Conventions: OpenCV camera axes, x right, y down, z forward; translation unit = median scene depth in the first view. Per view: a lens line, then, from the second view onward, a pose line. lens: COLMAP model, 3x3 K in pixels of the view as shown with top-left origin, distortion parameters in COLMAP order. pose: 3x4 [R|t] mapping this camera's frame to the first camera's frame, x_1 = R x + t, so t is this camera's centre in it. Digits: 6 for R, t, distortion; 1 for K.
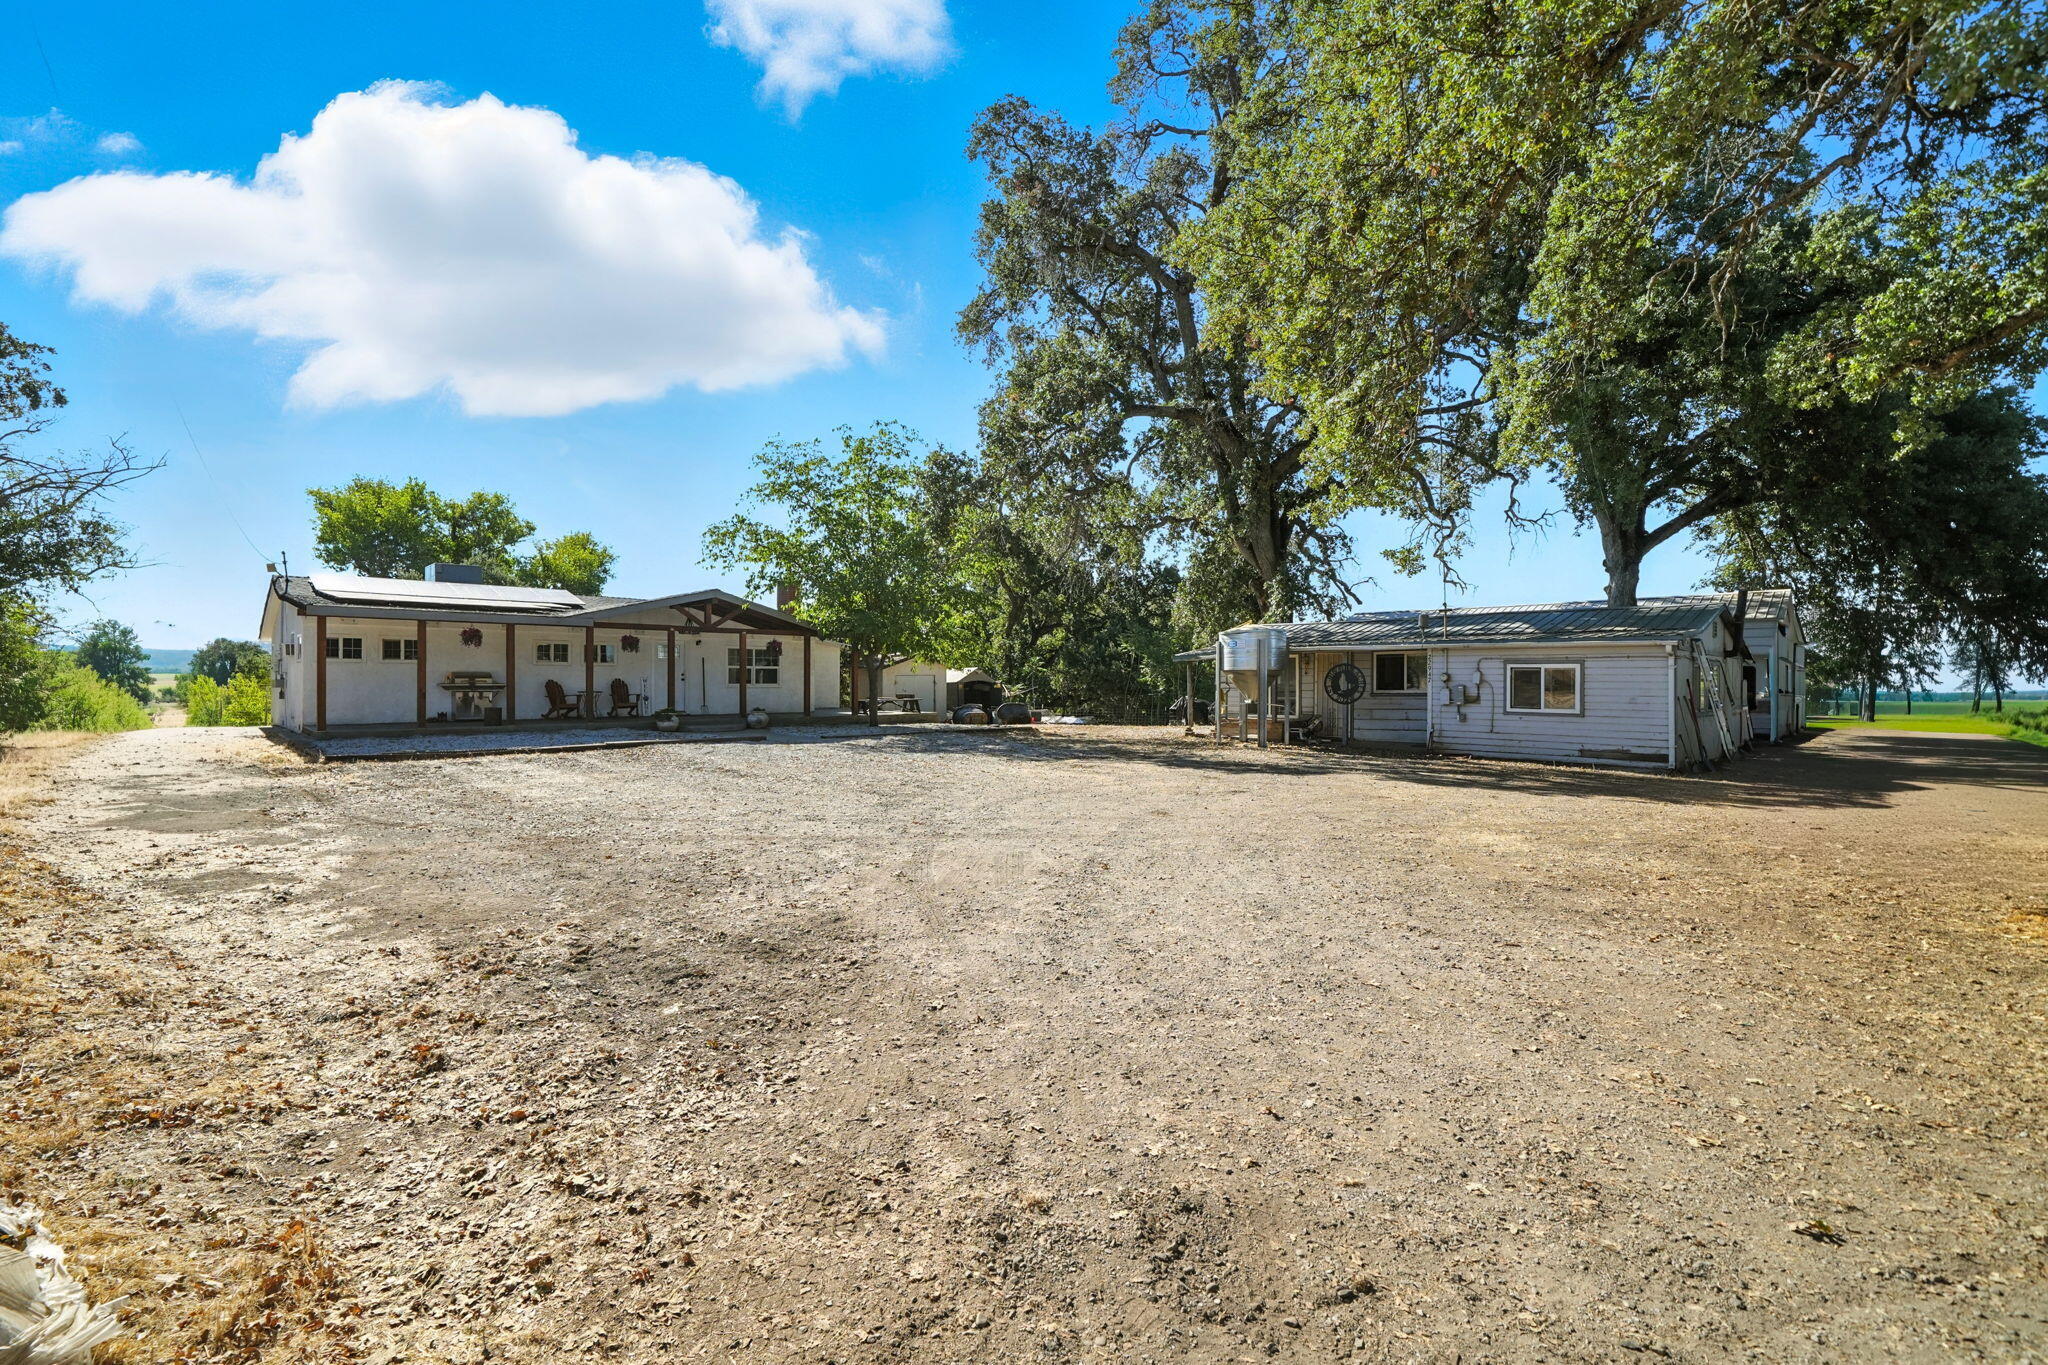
lens RADIAL K [[996.7, 0, 1024.8], [0, 996.7, 689.1], [0, 0, 1]] dist [0.001142, 0.000421]
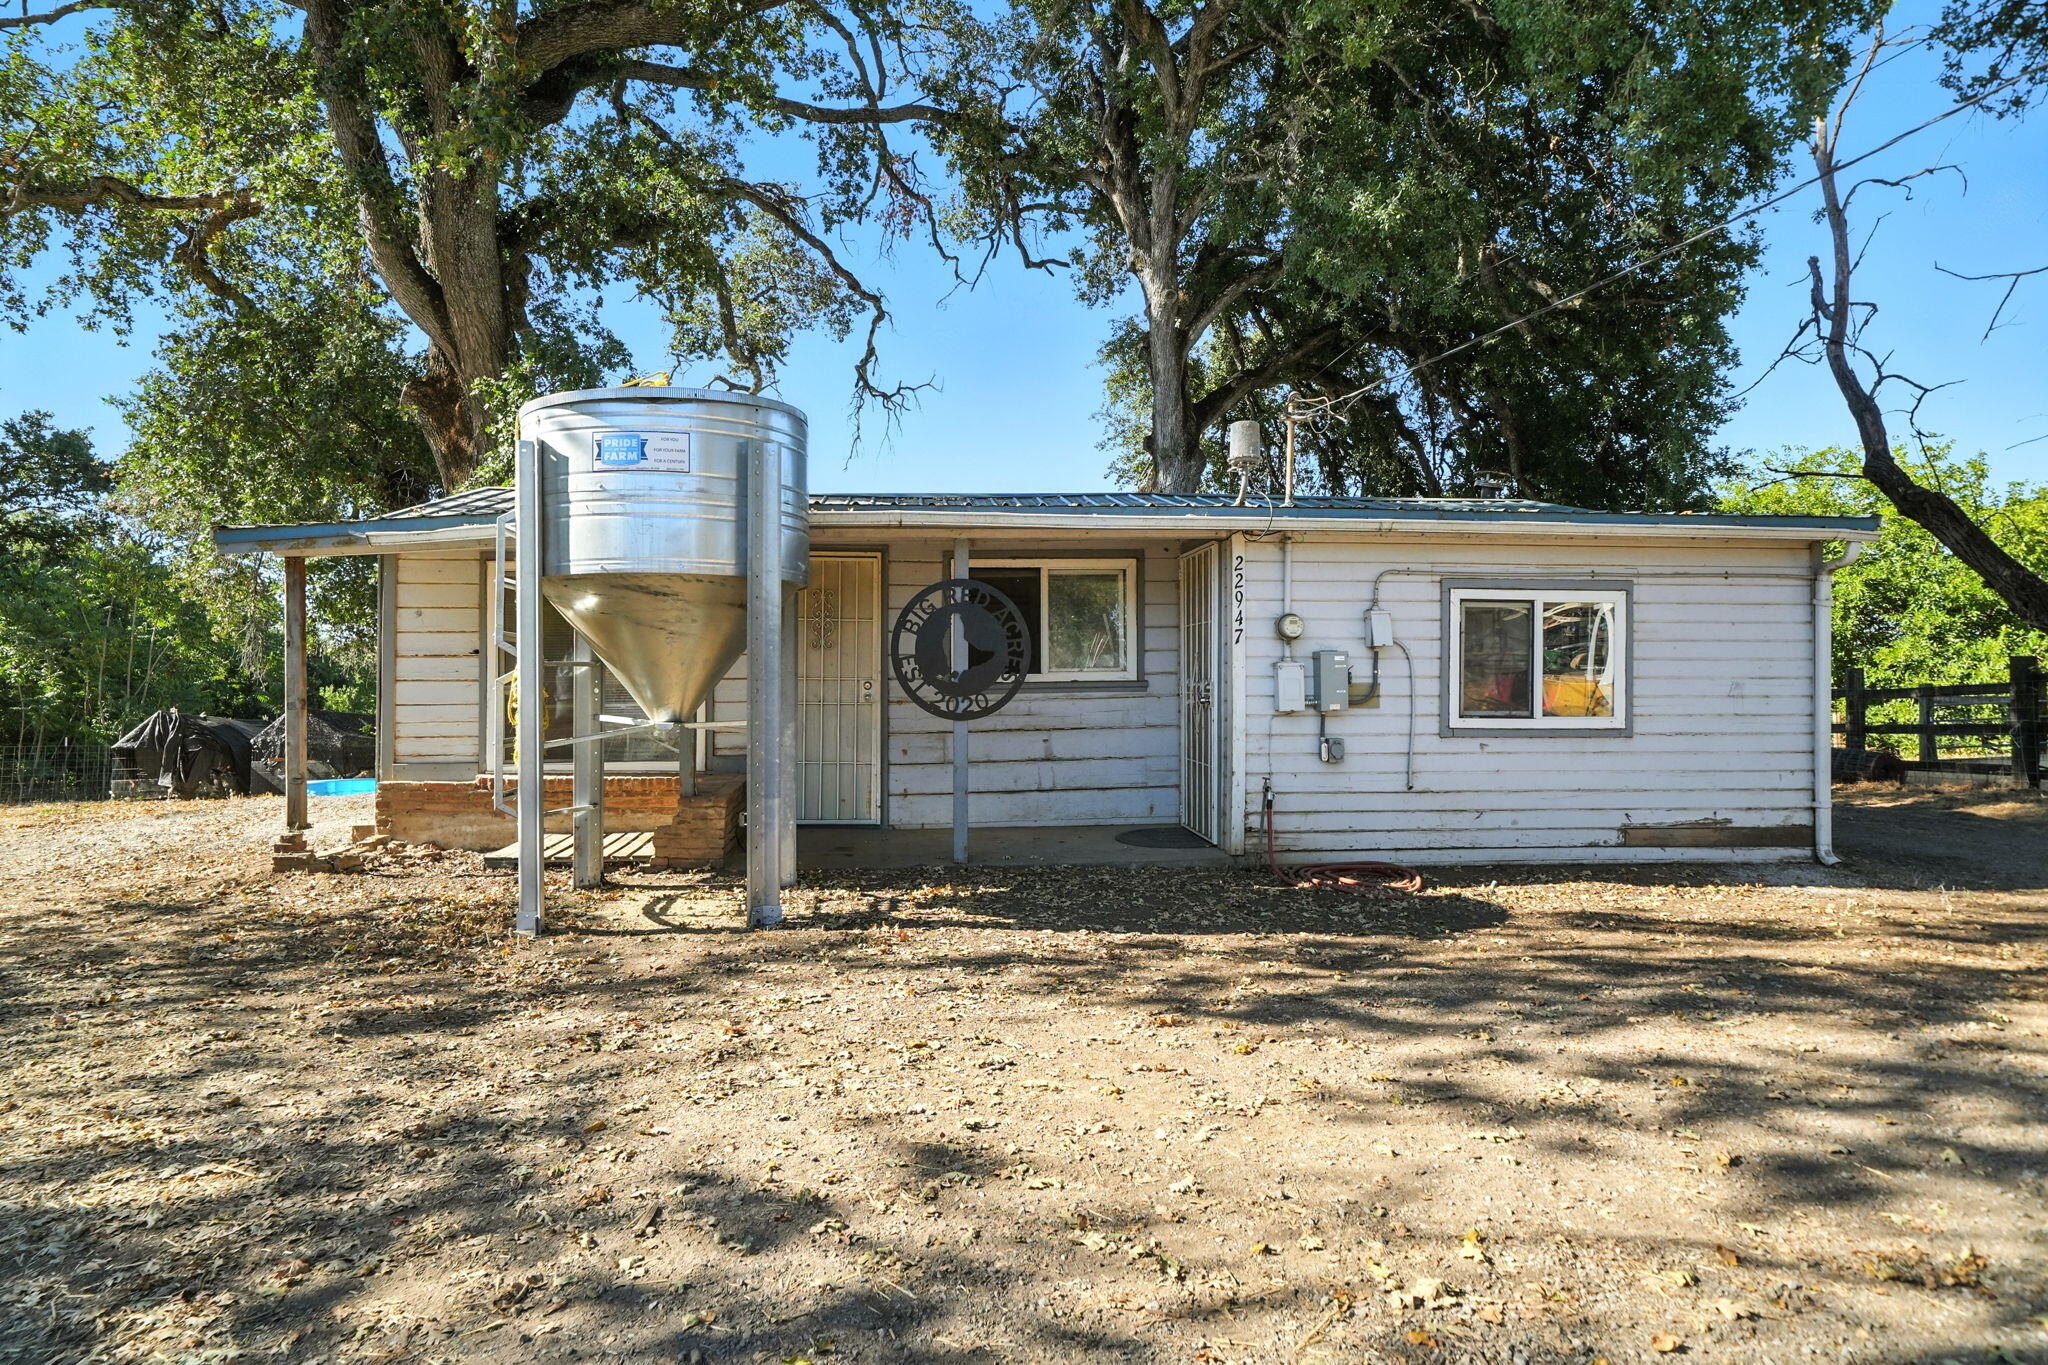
lens RADIAL K [[1242.3, 0, 1085.8], [0, 1242.3, 683.1], [0, 0, 1]] dist [0.001556, 0.000749]
pose [[0.654226, 0.000234, 0.756299, 0.077405], [0.012424, 0.999862, -0.011056, 0.009957], [-0.756197, 0.016629, 0.654133, 0.799478]]
